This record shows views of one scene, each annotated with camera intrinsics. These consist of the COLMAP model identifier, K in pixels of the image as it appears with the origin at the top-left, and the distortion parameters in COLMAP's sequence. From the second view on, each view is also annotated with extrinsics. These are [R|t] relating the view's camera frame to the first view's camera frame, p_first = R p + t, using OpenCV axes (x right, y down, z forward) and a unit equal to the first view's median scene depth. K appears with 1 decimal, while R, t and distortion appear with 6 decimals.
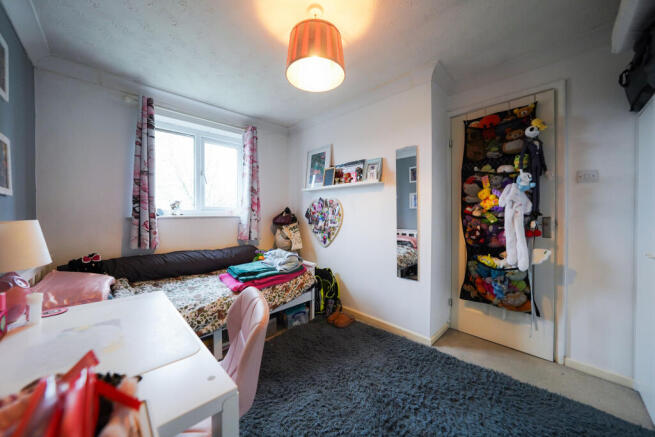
lens RADIAL K [[231.4, 0, 325.7], [0, 231.4, 215.3], [0, 0, 1]] dist [-0.000627, -0.000051]
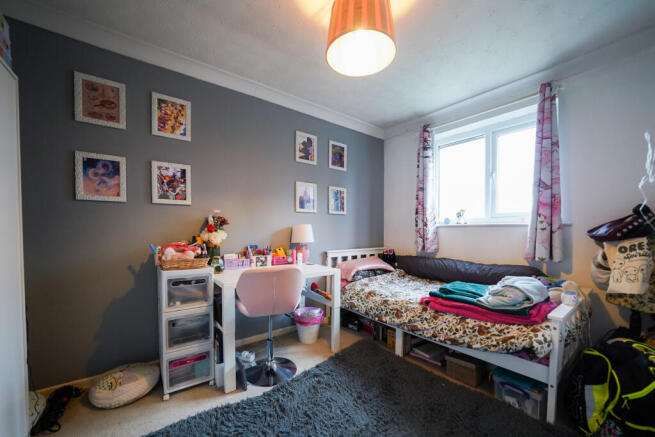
lens RADIAL K [[260.2, 0, 329.8], [0, 260.2, 235.4], [0, 0, 1]] dist [-0.000080, -0.000006]
pose [[-0.099894, 0.027269, -0.994624, 0.579314], [-0.004417, 0.999602, 0.027850, 0.022578], [0.994988, 0.007175, -0.099733, 0.597944]]
